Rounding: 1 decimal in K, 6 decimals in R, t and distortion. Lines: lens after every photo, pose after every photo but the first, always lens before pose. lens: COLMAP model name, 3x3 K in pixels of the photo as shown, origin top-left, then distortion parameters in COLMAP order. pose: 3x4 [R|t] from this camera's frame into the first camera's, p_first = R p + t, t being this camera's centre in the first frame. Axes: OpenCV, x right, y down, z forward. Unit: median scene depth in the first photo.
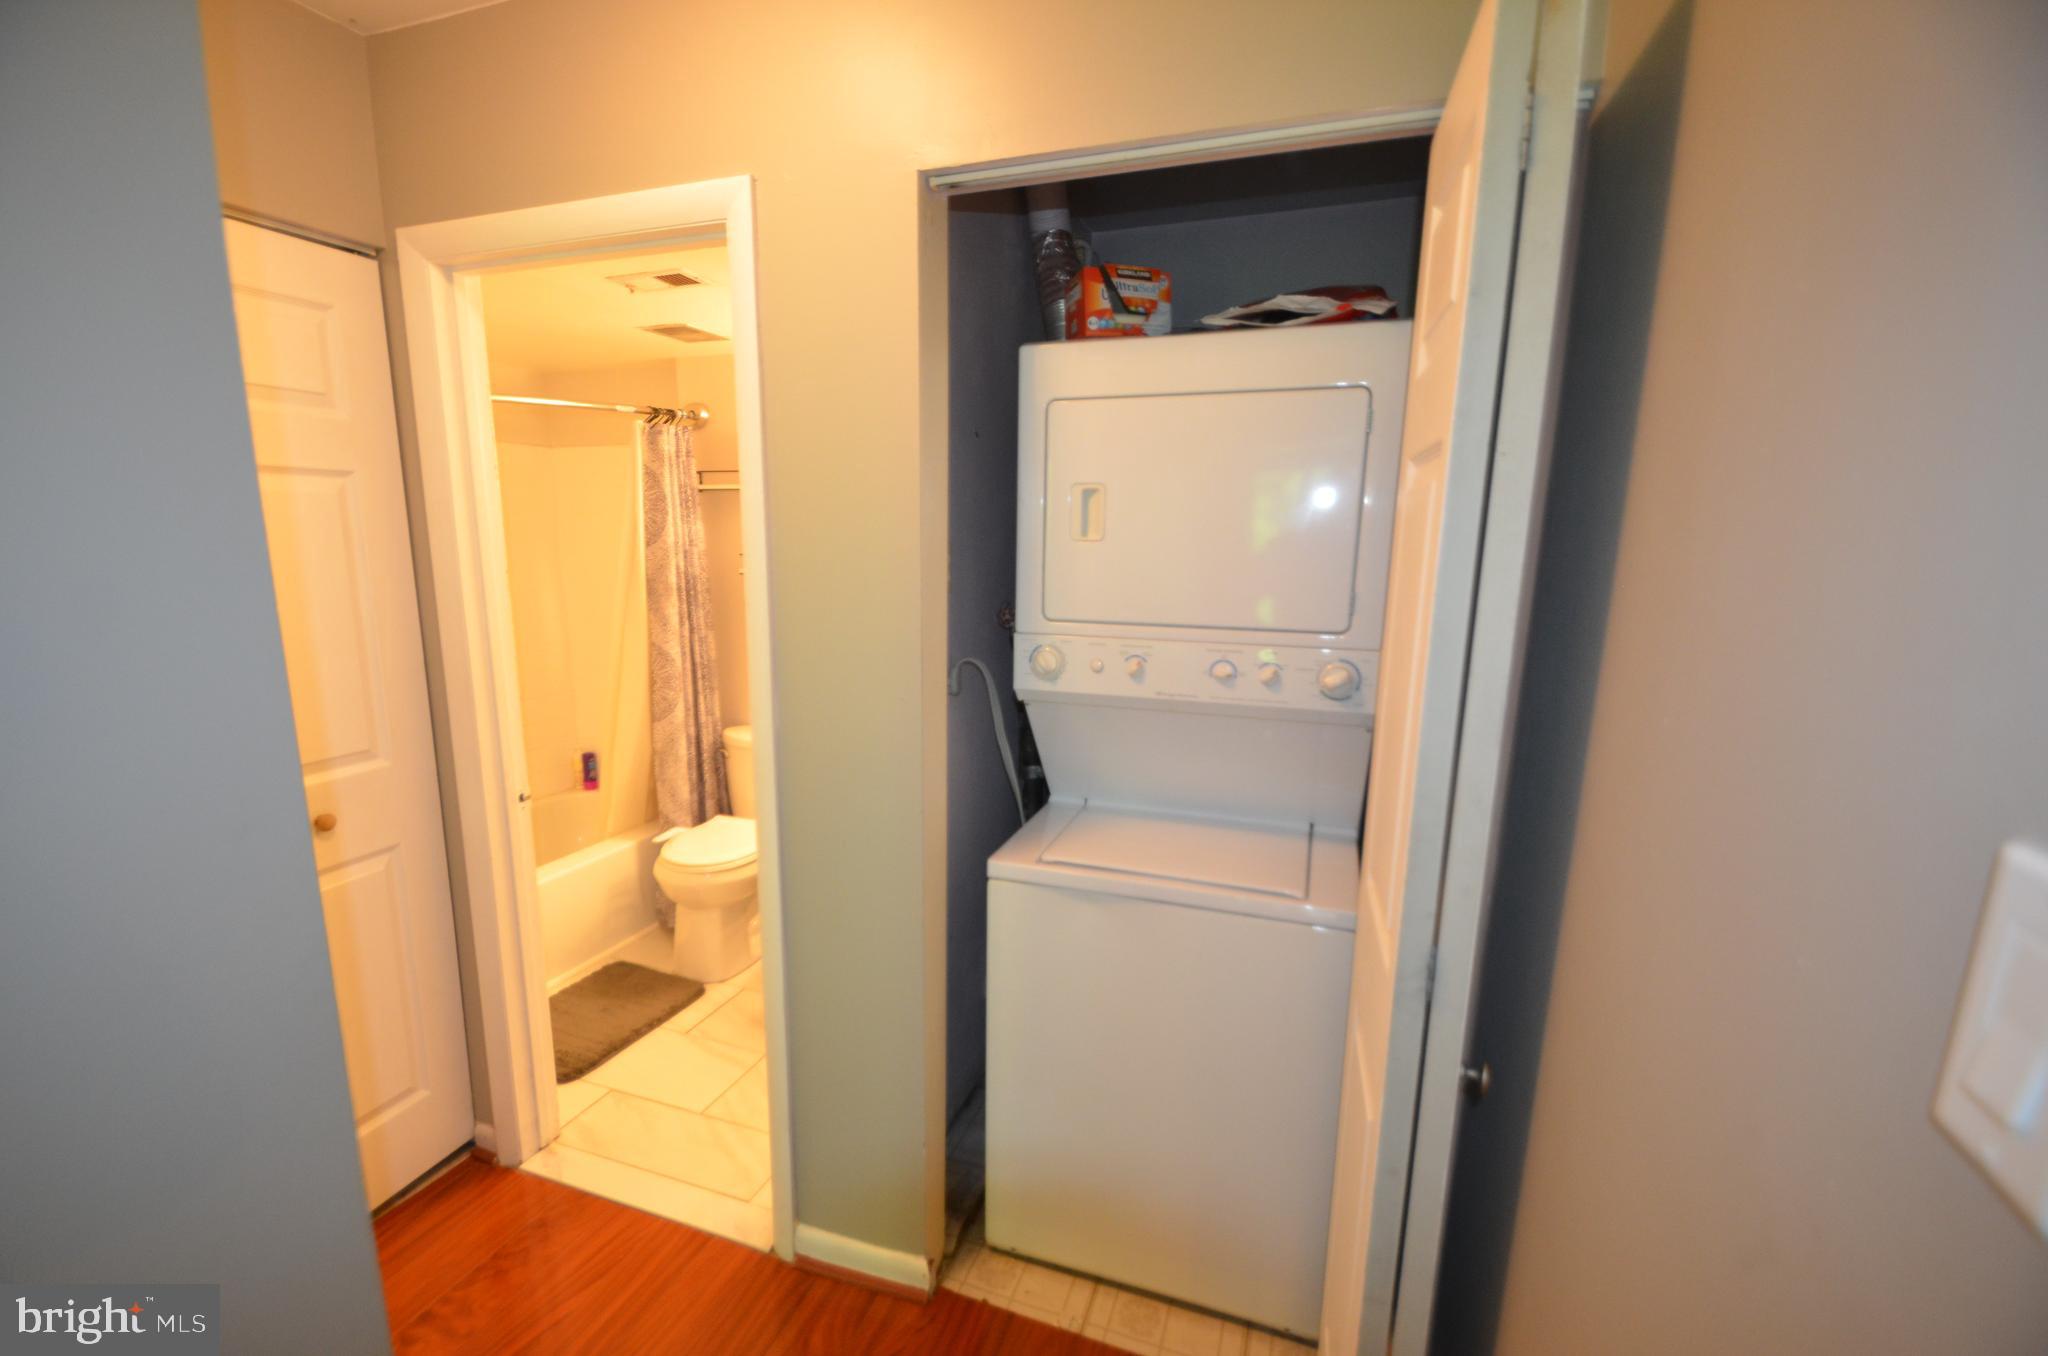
lens RADIAL K [[893.8, 0, 978.6], [0, 893.8, 710.5], [0, 0, 1]] dist [0.012117, -0.014863]
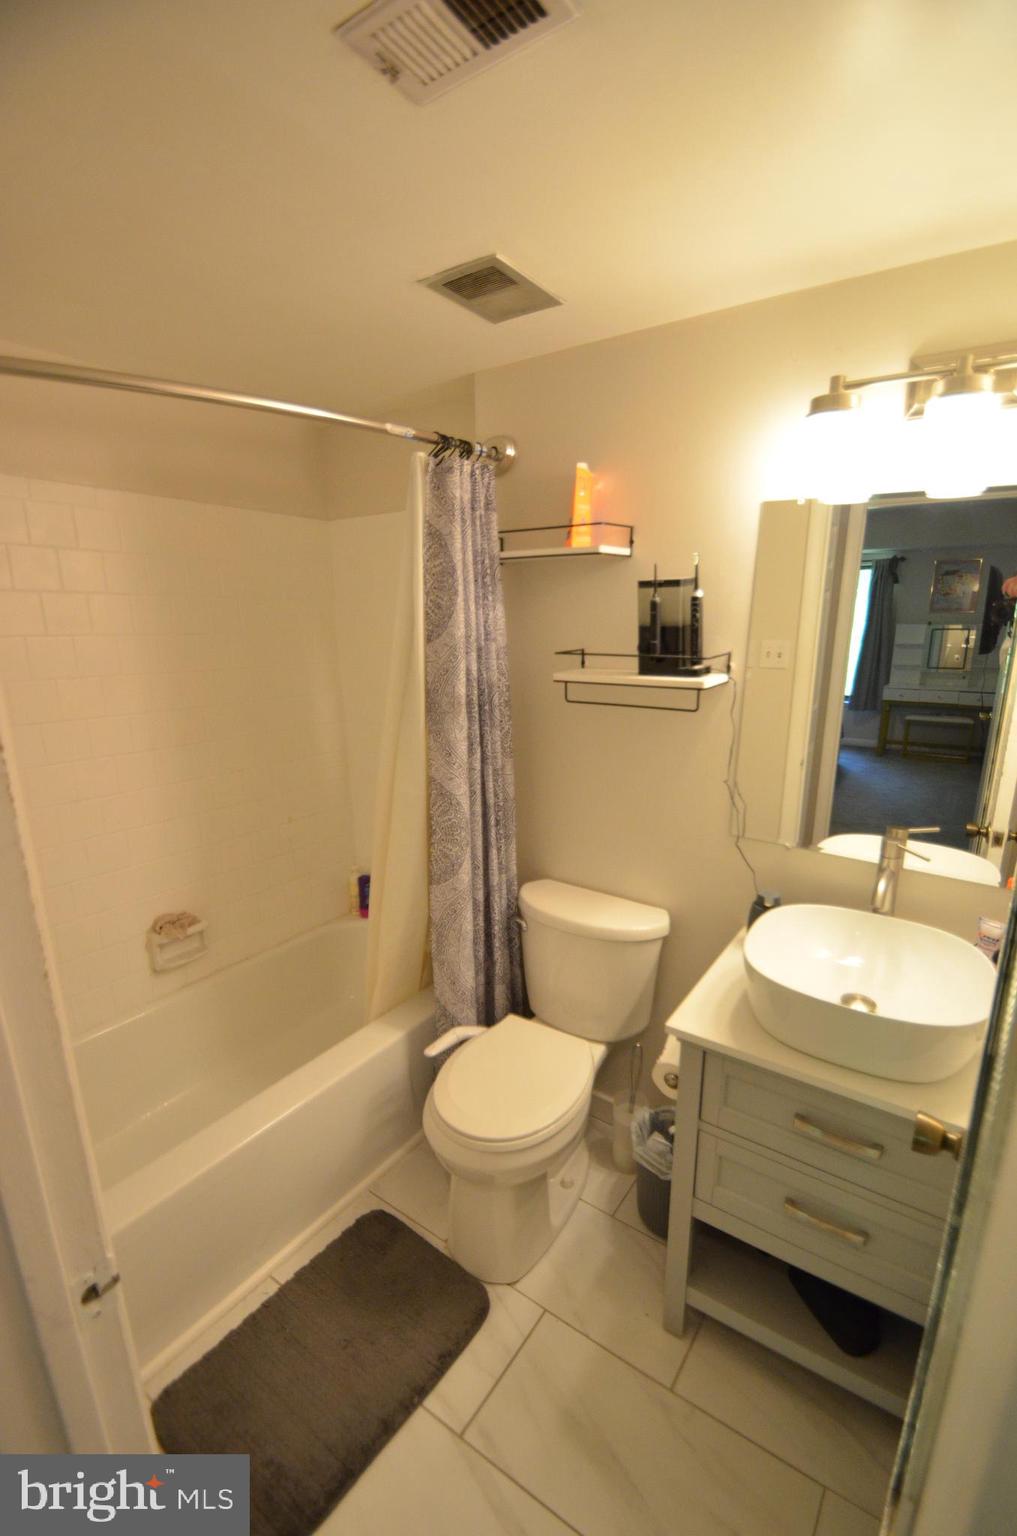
lens RADIAL K [[670.4, 0, 528.8], [0, 670.4, 797.6], [0, 0, 1]] dist [0.012117, -0.014863]
pose [[0.975020, 0.047466, -0.216985, -0.169992], [-0.034904, 0.997505, 0.061362, -0.094704], [0.219356, -0.052256, 0.974244, 0.489630]]
